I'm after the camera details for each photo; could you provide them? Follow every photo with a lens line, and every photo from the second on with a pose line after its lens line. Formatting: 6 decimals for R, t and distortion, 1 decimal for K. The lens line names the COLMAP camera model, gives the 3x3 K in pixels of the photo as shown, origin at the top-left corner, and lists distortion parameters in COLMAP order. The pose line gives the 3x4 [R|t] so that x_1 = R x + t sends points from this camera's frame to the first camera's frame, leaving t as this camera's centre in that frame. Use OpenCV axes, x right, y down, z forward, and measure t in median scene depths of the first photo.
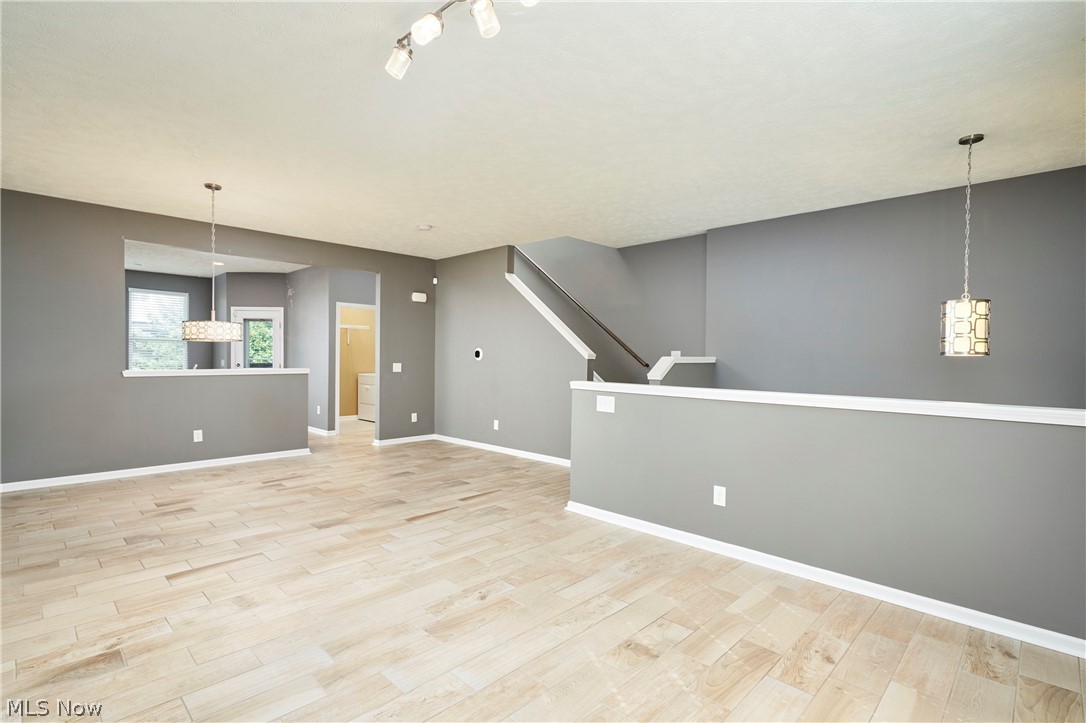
lens RADIAL K [[524.3, 0, 541.1], [0, 524.3, 365.2], [0, 0, 1]] dist [-0.001705, -0.000029]
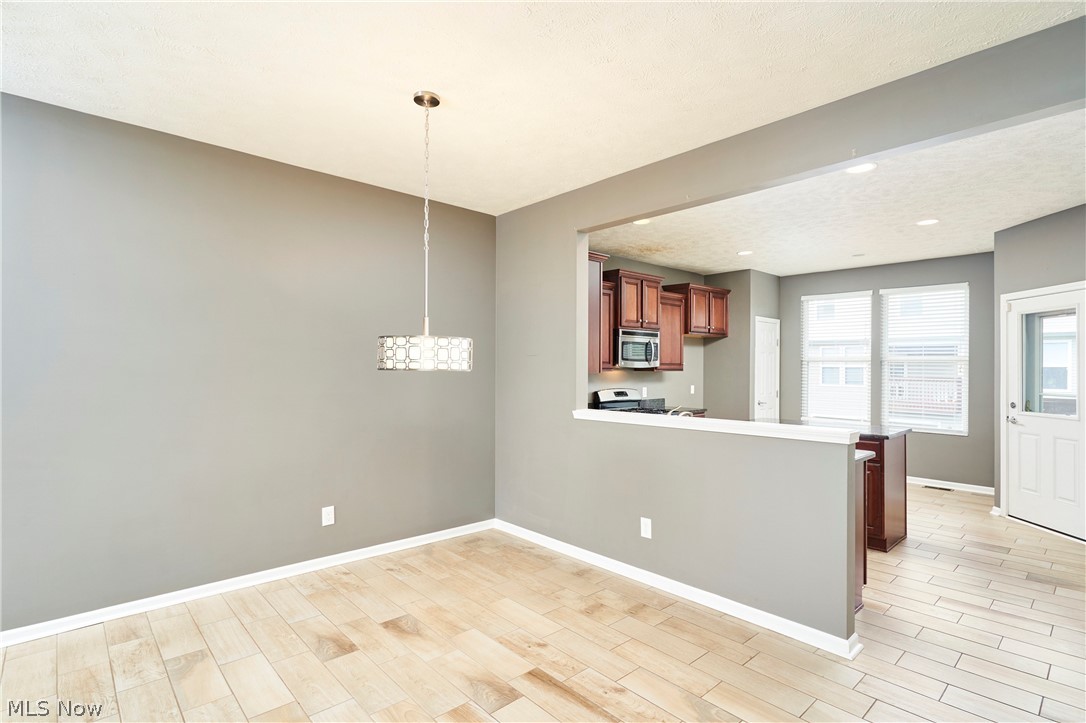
lens RADIAL K [[531.3, 0, 540.2], [0, 531.3, 366.1], [0, 0, 1]] dist [-0.001636, 0.000003]
pose [[-0.051482, -0.016805, -0.998533, -0.062840], [-0.018434, 0.999704, -0.015874, -0.044408], [0.998504, 0.017590, -0.051776, 1.157714]]
